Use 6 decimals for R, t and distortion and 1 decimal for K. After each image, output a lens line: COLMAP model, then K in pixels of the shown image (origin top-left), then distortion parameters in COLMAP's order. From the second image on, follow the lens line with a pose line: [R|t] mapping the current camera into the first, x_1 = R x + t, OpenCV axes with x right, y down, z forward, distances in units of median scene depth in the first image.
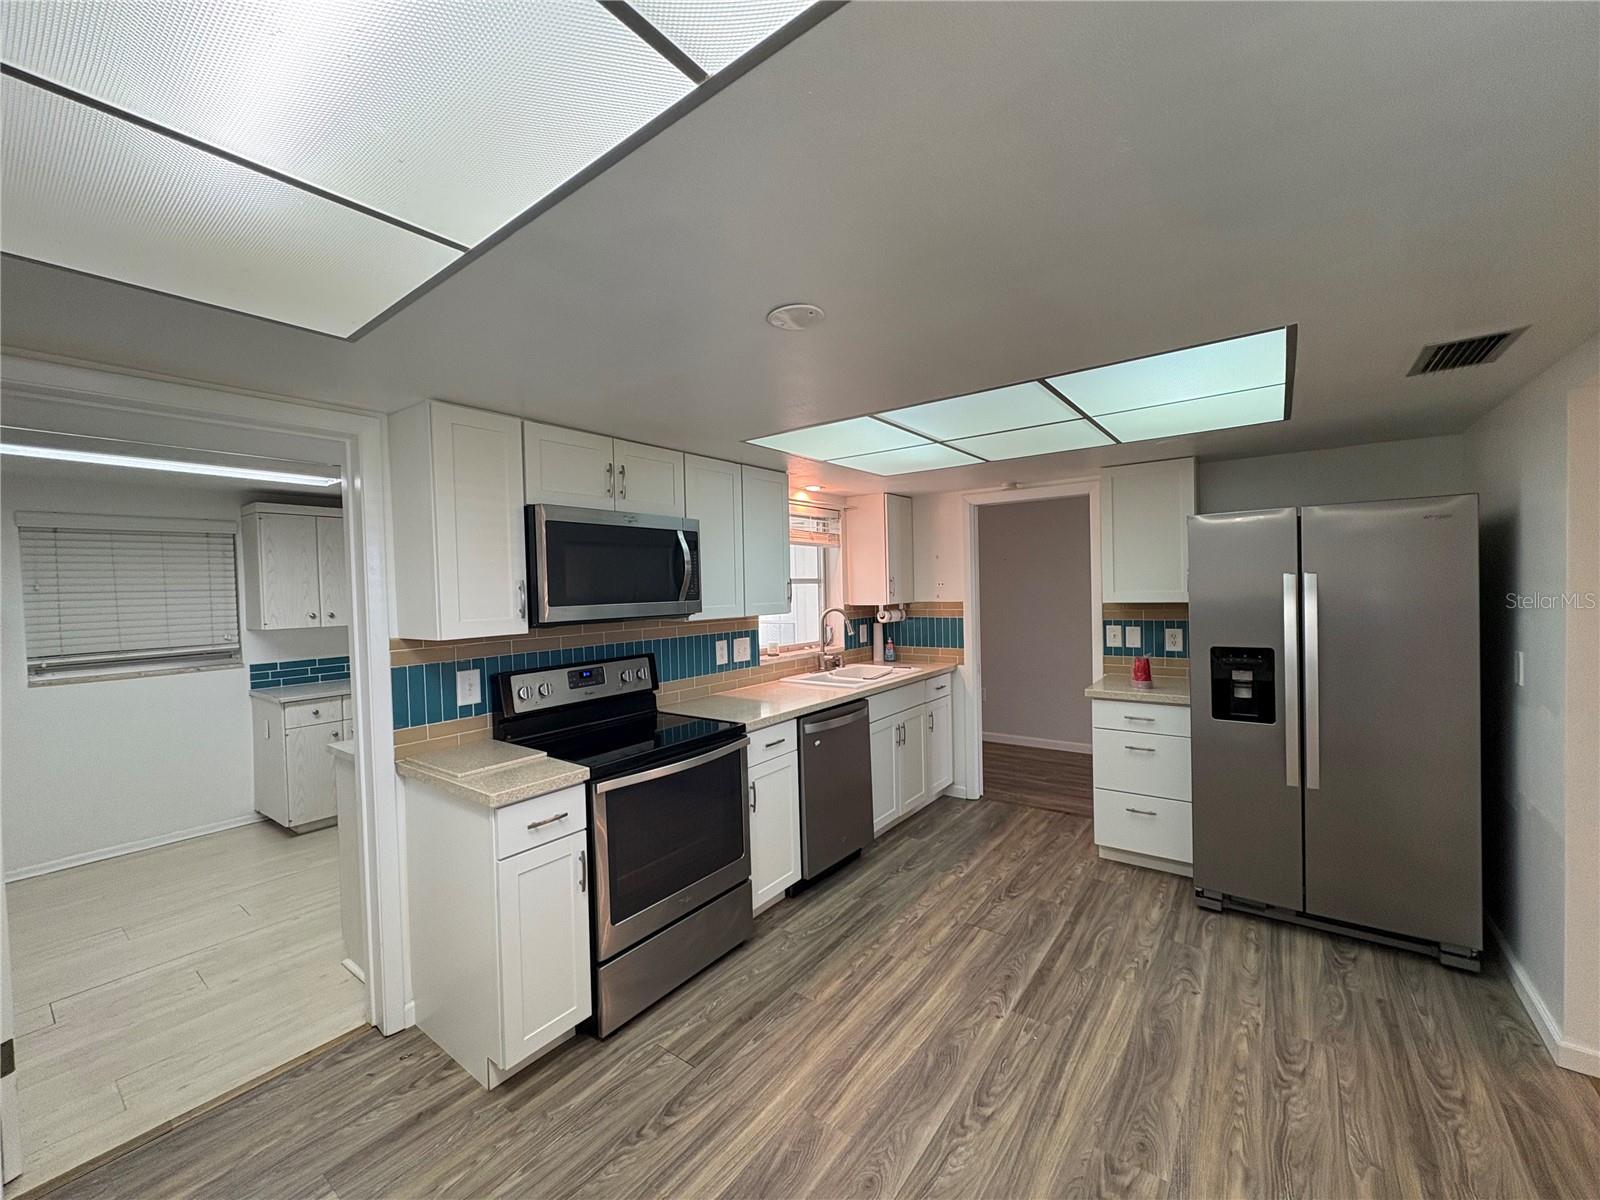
lens RADIAL K [[641.0, 0, 800.0], [0, 641.0, 600.0], [0, 0, 1]] dist [-0.000484, 0.002602]
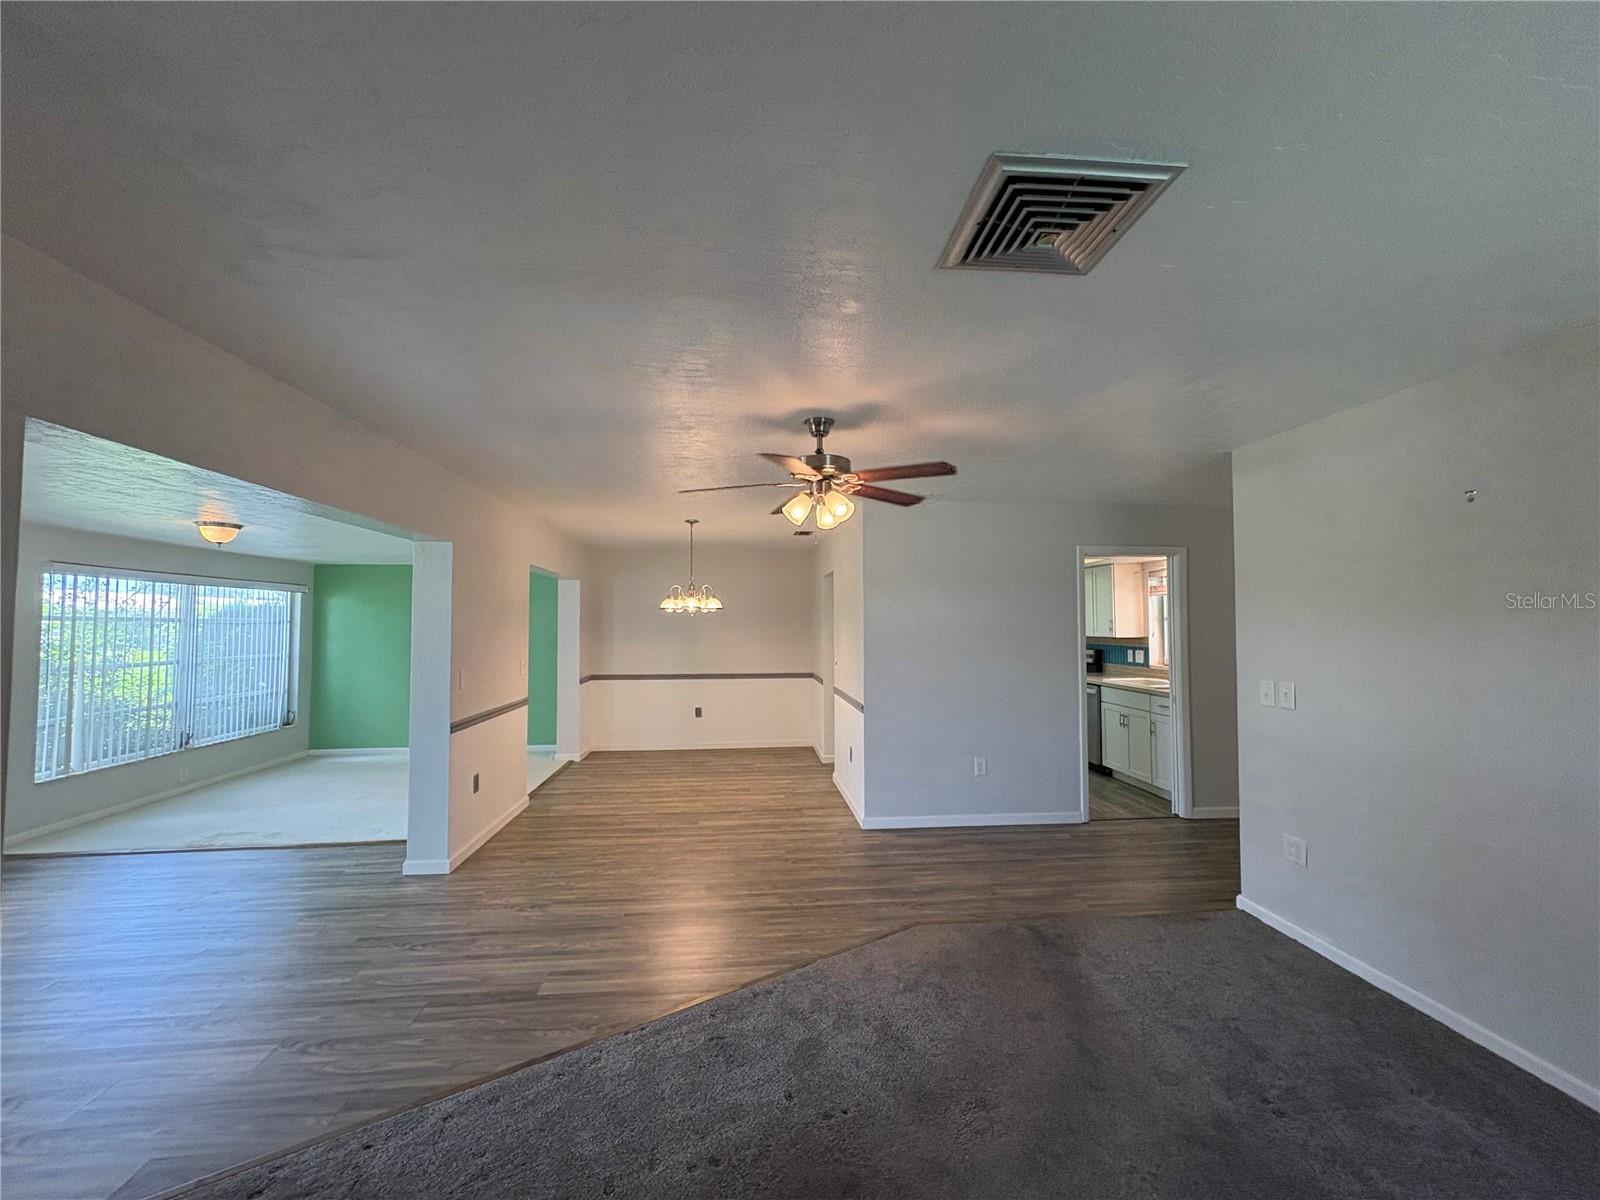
lens RADIAL K [[641.0, 0, 800.0], [0, 641.0, 600.0], [0, 0, 1]] dist [-0.000484, 0.002602]
pose [[-0.738661, 0.002451, -0.674073, 1.882447], [0.004828, 0.999987, -0.001655, -0.087677], [0.674060, -0.004477, -0.738663, 1.708982]]
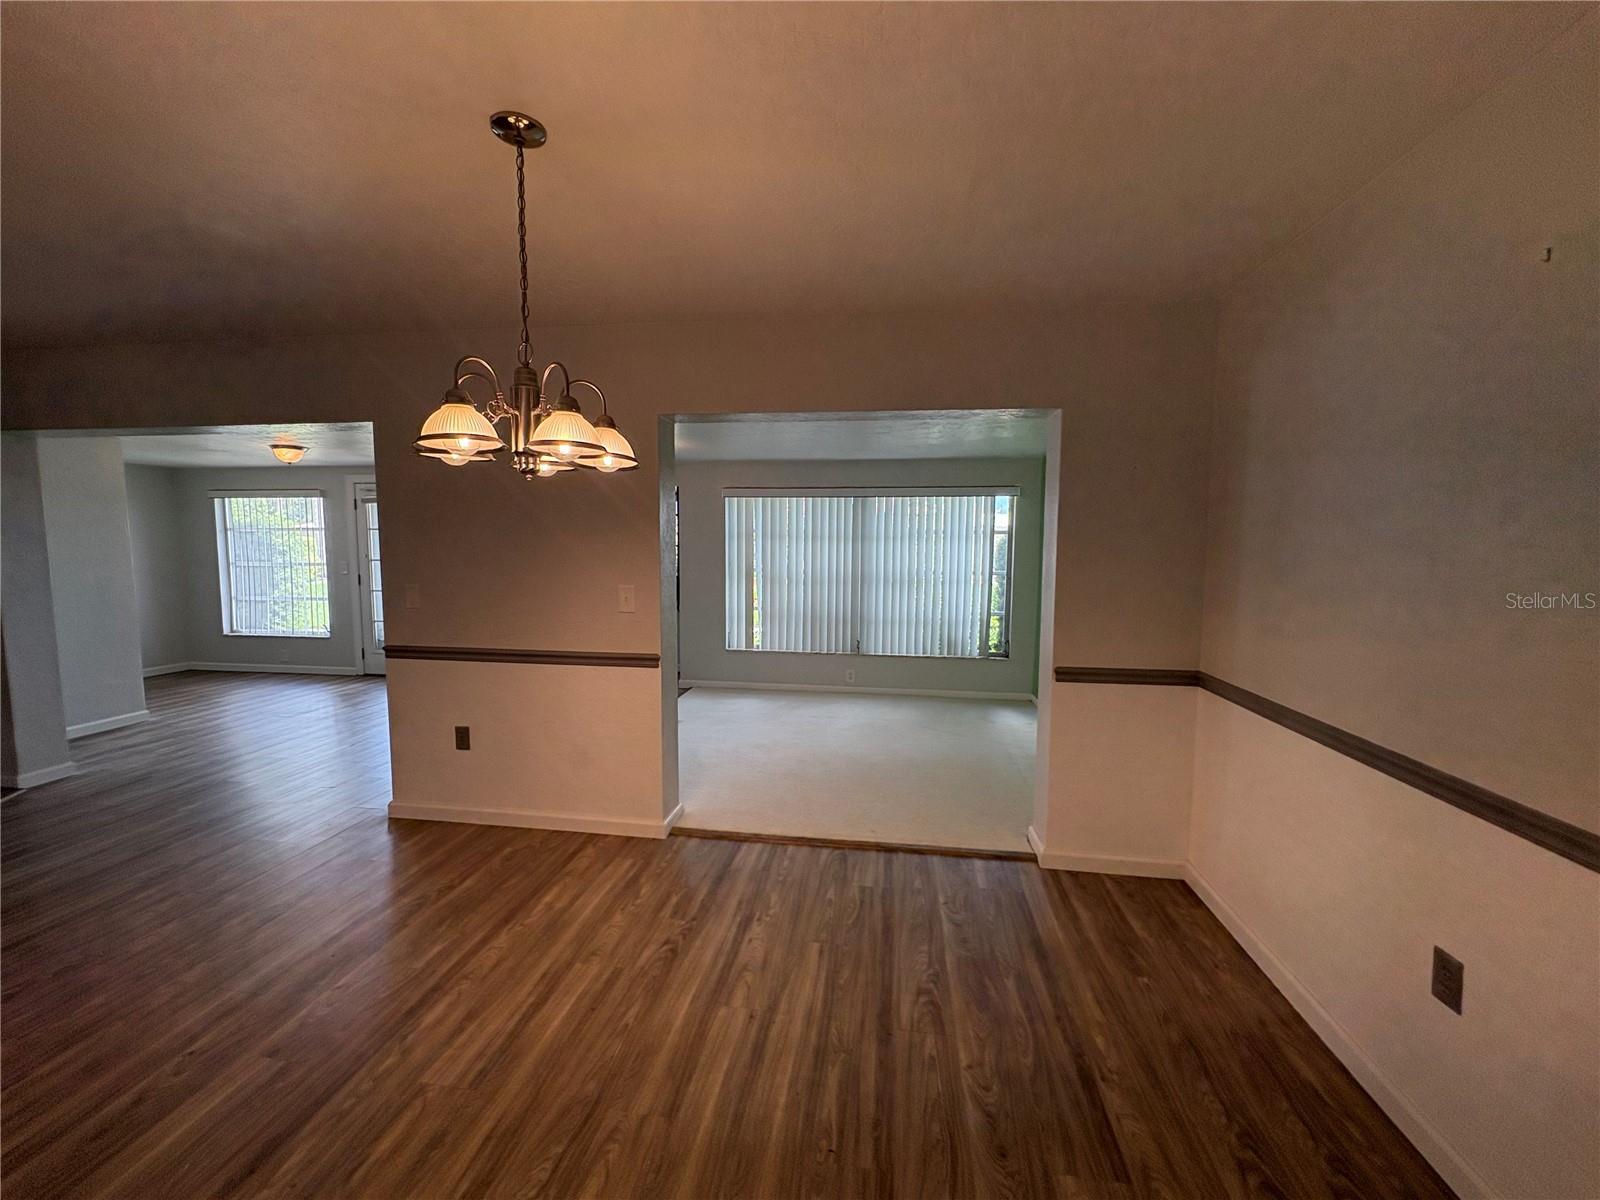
lens RADIAL K [[641.0, 0, 800.0], [0, 641.0, 600.0], [0, 0, 1]] dist [-0.000484, 0.002602]
pose [[-0.476285, -0.056417, 0.877479, 0.524137], [0.022621, 0.996823, 0.076368, 0.002739], [-0.879000, 0.056222, -0.473495, 0.415901]]
